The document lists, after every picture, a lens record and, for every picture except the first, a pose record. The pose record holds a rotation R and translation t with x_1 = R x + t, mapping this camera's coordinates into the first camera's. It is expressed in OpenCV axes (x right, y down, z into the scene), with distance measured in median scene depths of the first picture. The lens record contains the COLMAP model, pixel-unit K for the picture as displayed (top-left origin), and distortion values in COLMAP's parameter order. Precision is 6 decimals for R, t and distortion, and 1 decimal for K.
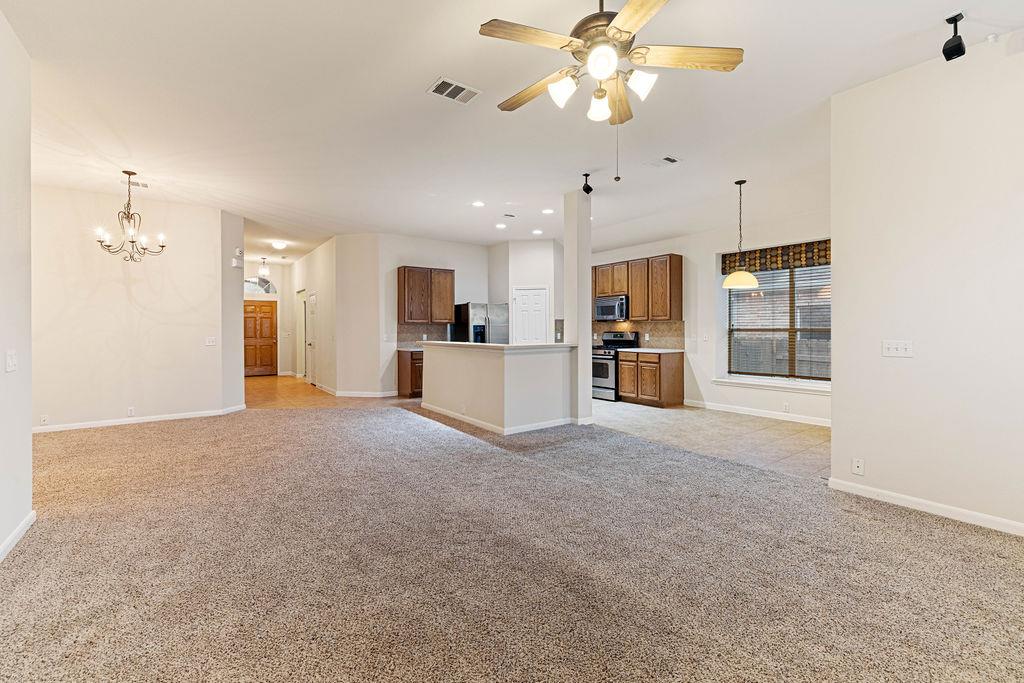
lens RADIAL K [[441.3, 0, 504.4], [0, 441.3, 330.9], [0, 0, 1]] dist [-0.003015, 0.001720]
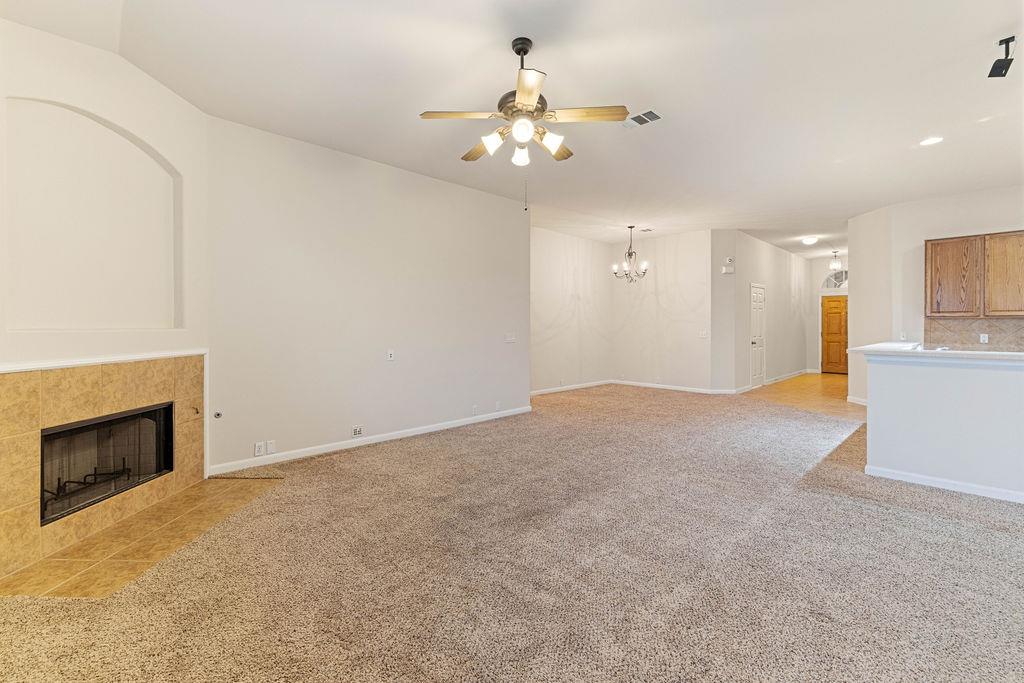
lens RADIAL K [[433.7, 0, 507.0], [0, 433.7, 327.9], [0, 0, 1]] dist [-0.000600, 0.001264]
pose [[0.148486, 0.009545, -0.988868, 0.445716], [-0.005328, 0.999947, 0.008852, -0.003672], [0.988900, 0.003954, 0.148529, 0.228118]]
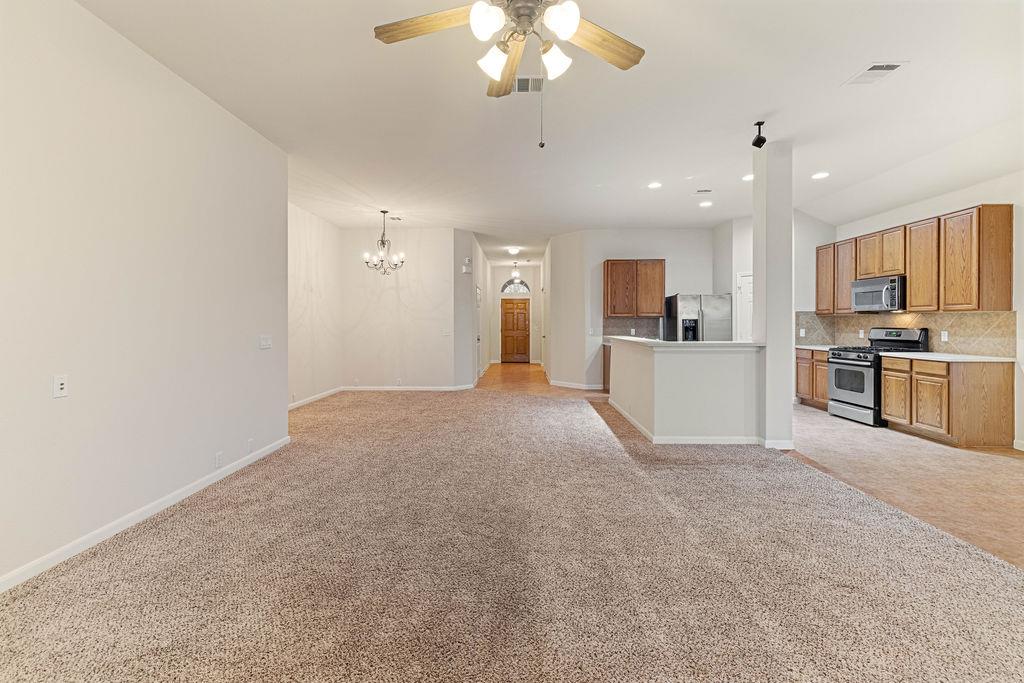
lens RADIAL K [[433.7, 0, 504.2], [0, 433.7, 326.1], [0, 0, 1]] dist [-0.000600, 0.001264]
pose [[0.794879, 0.007039, -0.606727, 0.210063], [-0.004864, 0.999974, 0.005229, -0.001855], [0.606748, -0.001206, 0.794893, 0.091372]]
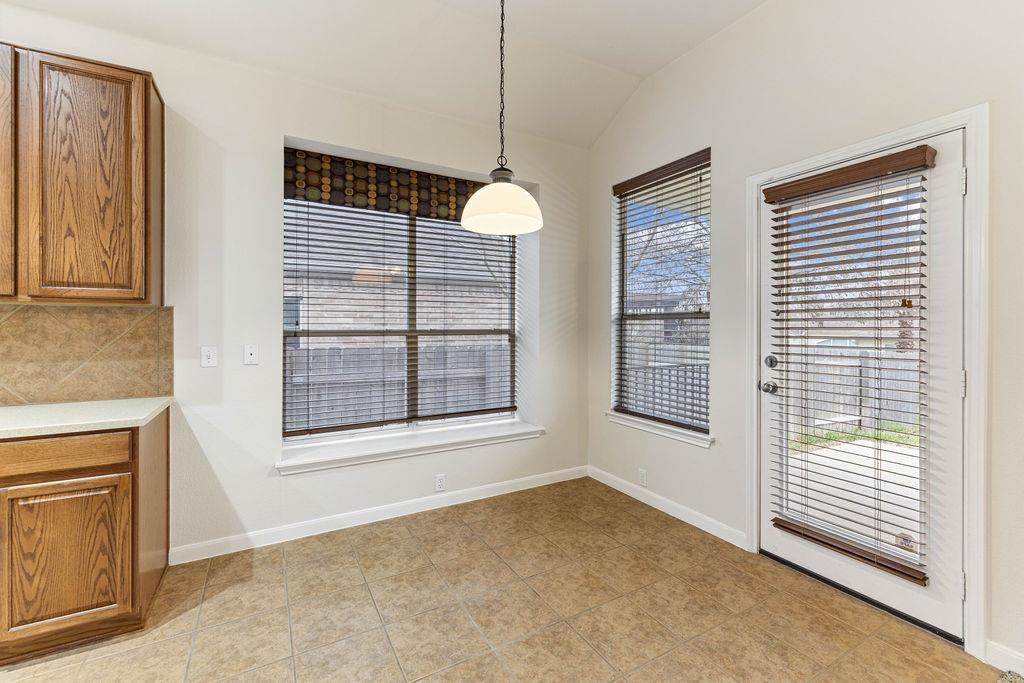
lens RADIAL K [[433.7, 0, 506.8], [0, 433.7, 327.9], [0, 0, 1]] dist [-0.000600, 0.001264]
pose [[0.103957, 0.001878, 0.994580, 0.116149], [0.003759, 0.999990, -0.002281, -0.005884], [-0.994575, 0.003976, 0.103949, 0.723531]]
